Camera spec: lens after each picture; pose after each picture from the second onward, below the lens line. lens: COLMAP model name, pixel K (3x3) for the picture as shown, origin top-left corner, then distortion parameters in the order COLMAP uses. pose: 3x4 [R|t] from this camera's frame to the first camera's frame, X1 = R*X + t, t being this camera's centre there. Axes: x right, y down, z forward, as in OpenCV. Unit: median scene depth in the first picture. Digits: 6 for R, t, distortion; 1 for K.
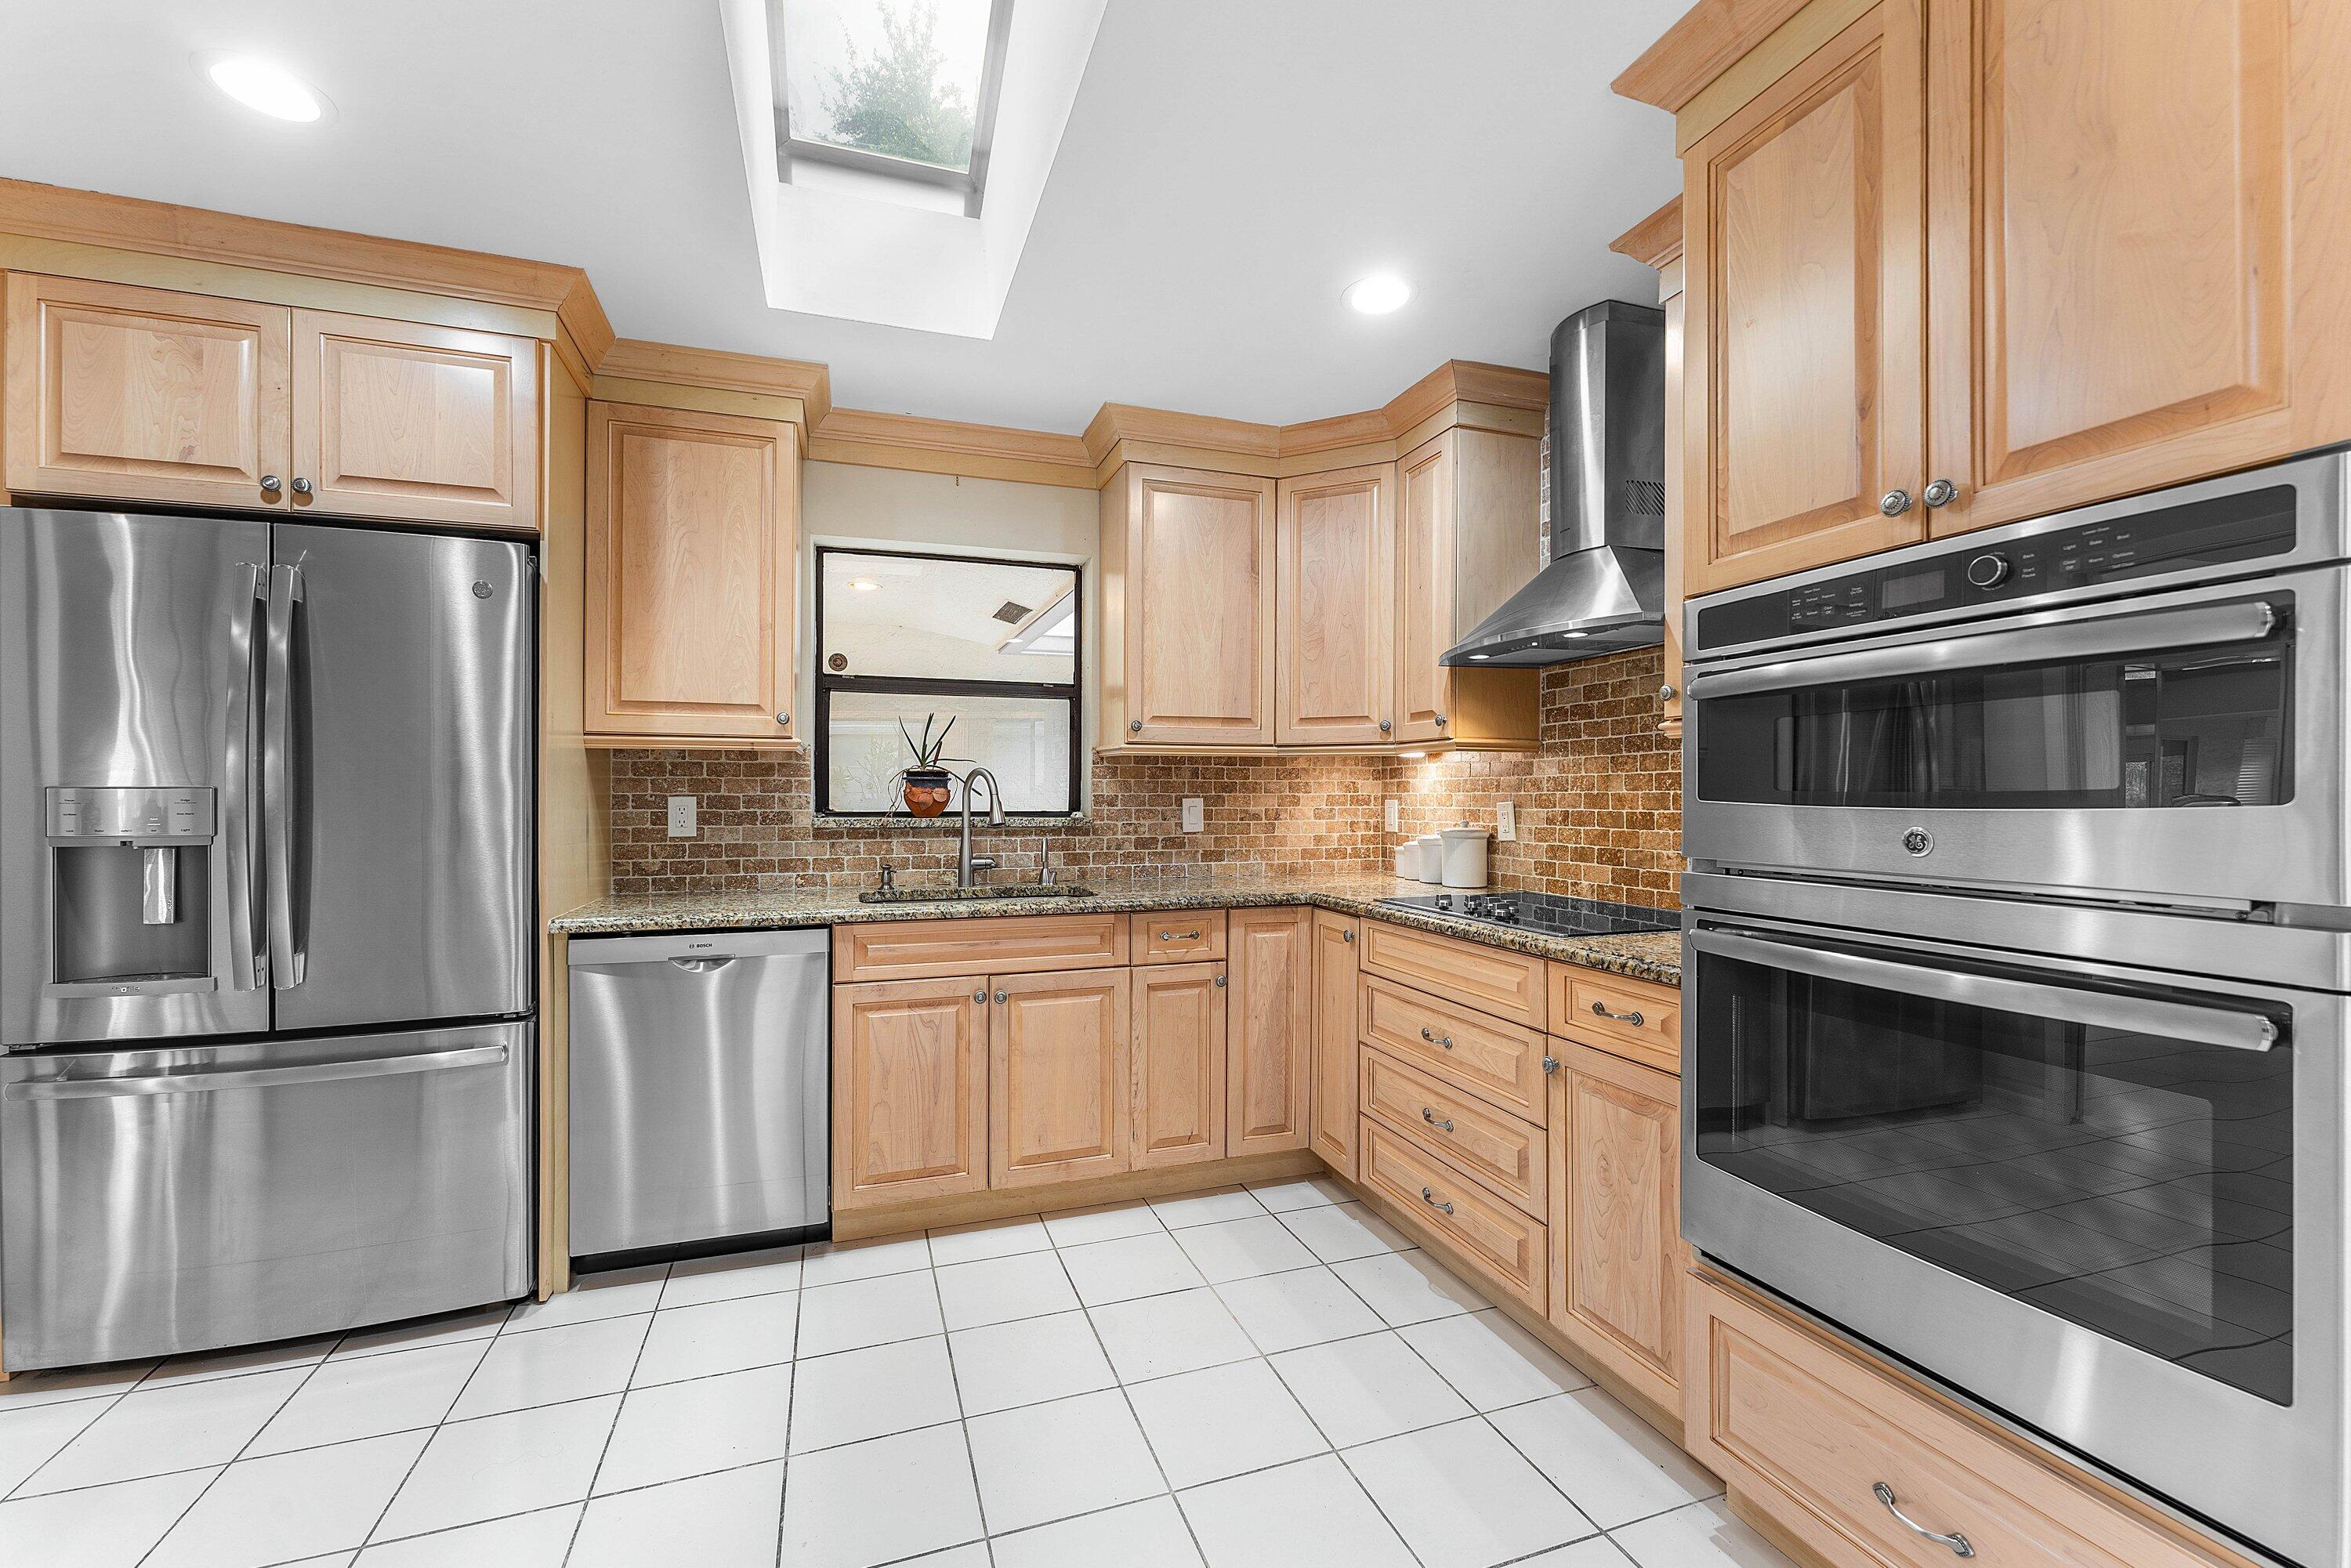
lens RADIAL K [[992.4, 0, 1178.6], [0, 992.4, 791.2], [0, 0, 1]] dist [0.001890, 0.000050]
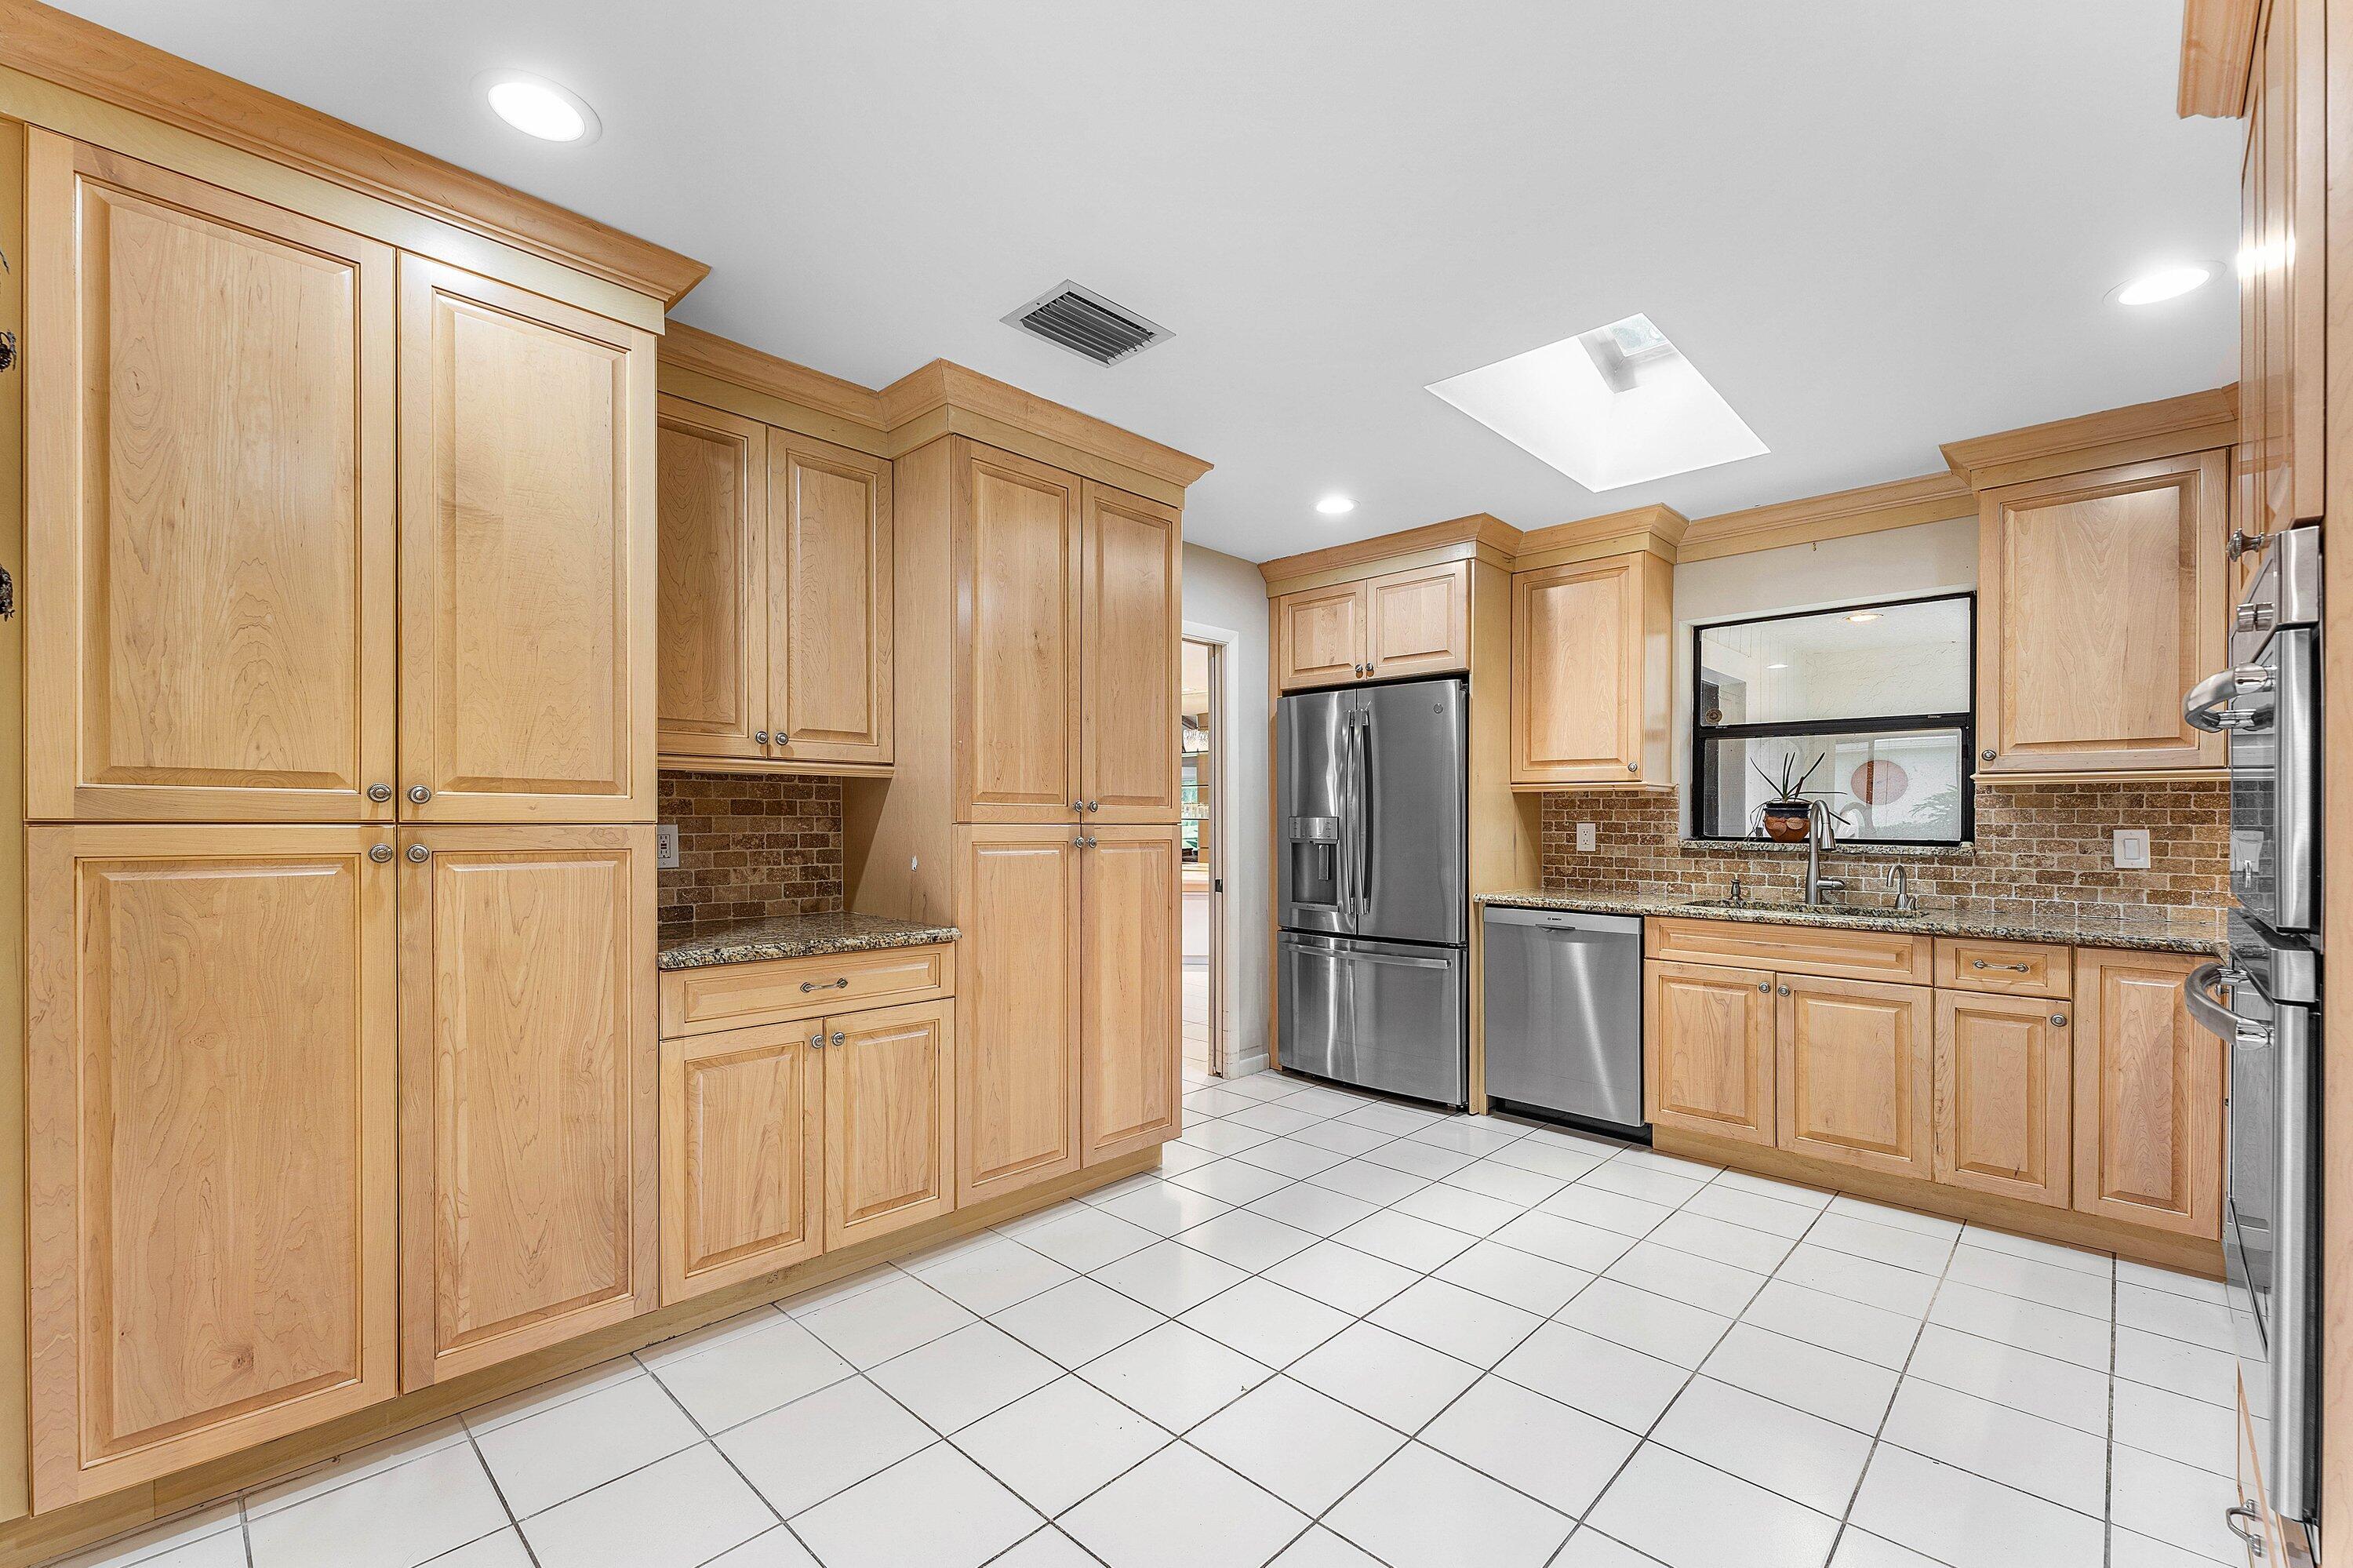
lens RADIAL K [[986.3, 0, 1141.9], [0, 986.3, 829.8], [0, 0, 1]] dist [0.000825, 0.000173]
pose [[0.442744, 0.013821, -0.896541, 0.513805], [-0.003497, 0.999900, 0.013687, -0.002280], [0.896641, -0.002924, 0.442748, -0.218283]]
